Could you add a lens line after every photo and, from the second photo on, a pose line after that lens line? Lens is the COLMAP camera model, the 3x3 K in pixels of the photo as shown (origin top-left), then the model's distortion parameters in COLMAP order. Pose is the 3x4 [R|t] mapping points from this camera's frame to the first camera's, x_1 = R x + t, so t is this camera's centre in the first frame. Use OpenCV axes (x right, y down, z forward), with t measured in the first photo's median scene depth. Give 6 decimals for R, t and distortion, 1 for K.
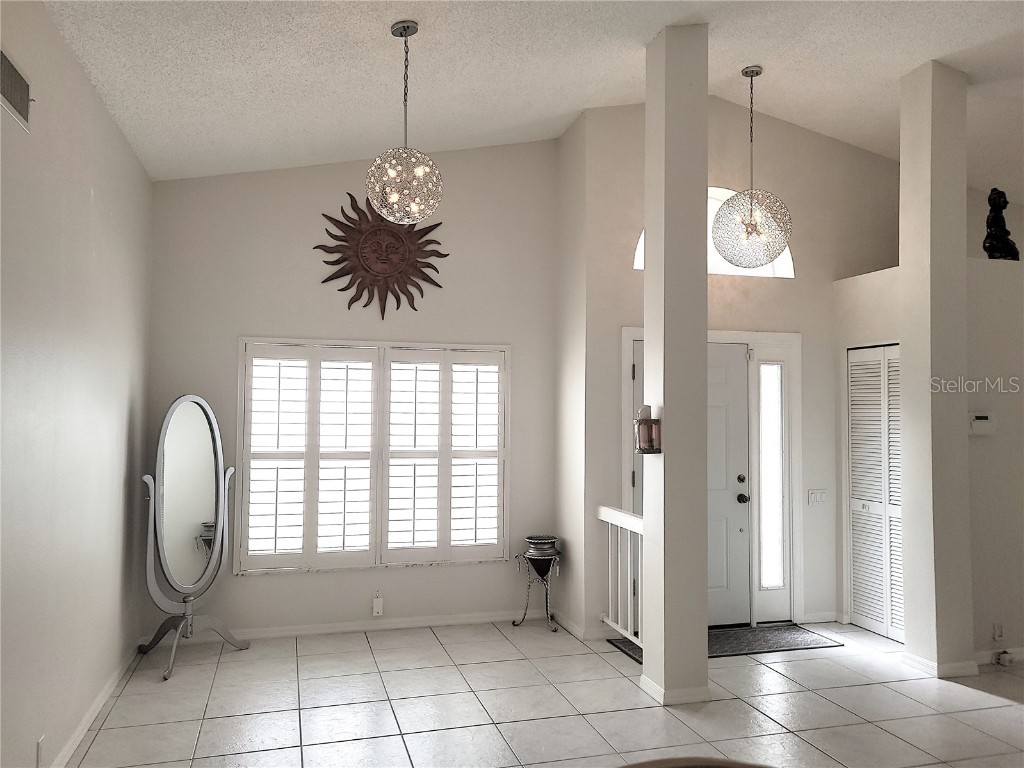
lens RADIAL K [[784.1, 0, 536.8], [0, 784.1, 390.0], [0, 0, 1]] dist [0.050275, -0.021262]
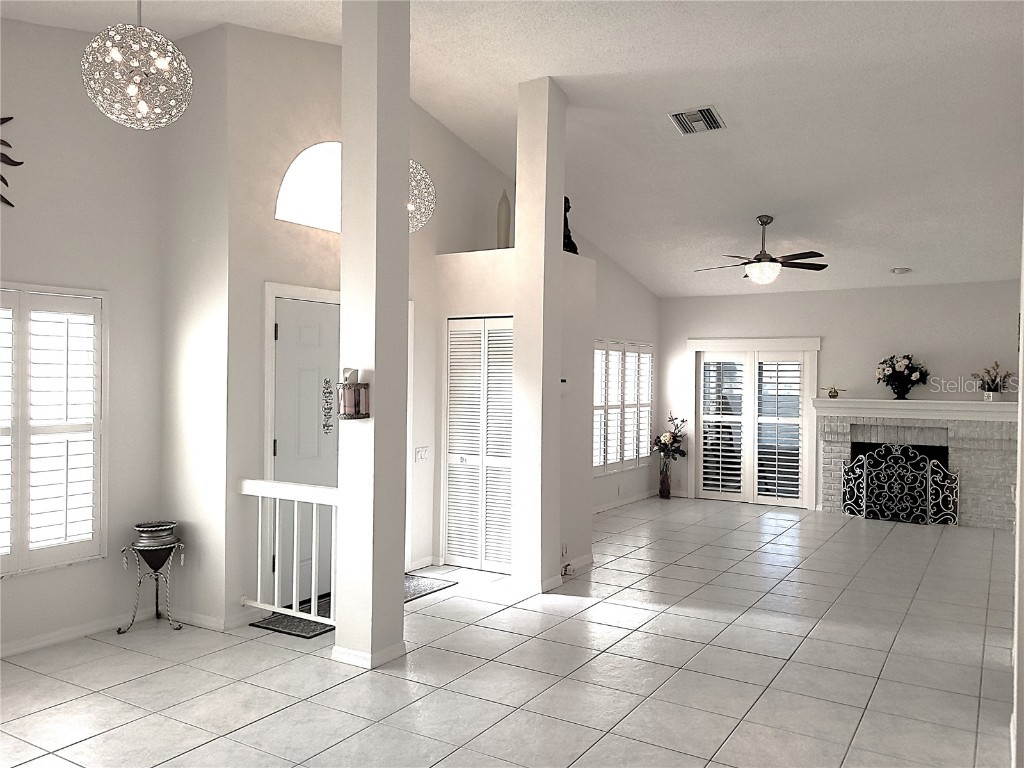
lens RADIAL K [[784.1, 0, 532.4], [0, 784.1, 398.2], [0, 0, 1]] dist [0.050275, -0.021262]
pose [[0.748918, -0.016436, 0.662459, -0.260010], [-0.020800, 0.998617, 0.048291, 0.003815], [-0.662336, -0.049945, 0.747540, 0.104992]]
